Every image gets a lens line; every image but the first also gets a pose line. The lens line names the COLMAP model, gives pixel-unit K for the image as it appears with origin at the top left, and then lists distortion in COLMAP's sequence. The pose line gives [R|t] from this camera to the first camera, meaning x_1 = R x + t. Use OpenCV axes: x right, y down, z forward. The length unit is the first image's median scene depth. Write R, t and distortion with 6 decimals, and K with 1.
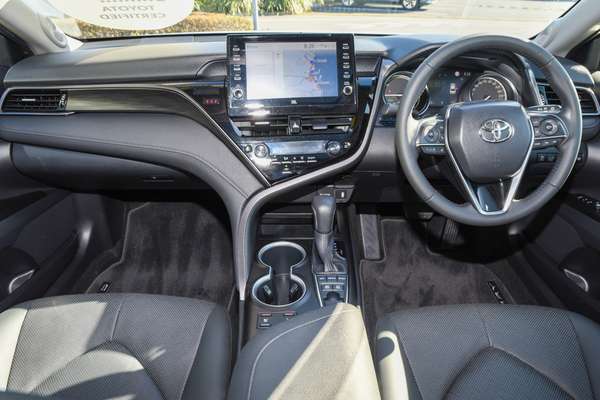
lens RADIAL K [[515.5, 0, 300.0], [0, 515.5, 200.0], [0, 0, 1]] dist [-0.055371, 0.011521]
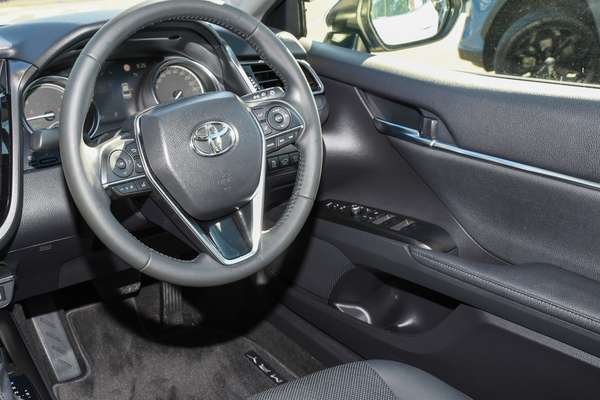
lens RADIAL K [[726.9, 0, 300.0], [0, 726.9, 200.0], [0, 0, 1]] dist [-0.113044, 0.015782]
pose [[0.837292, -0.230613, 0.495742, -0.005948], [0.267688, 0.963498, -0.003910, -0.021702], [-0.476745, 0.135978, 0.868461, 0.125245]]
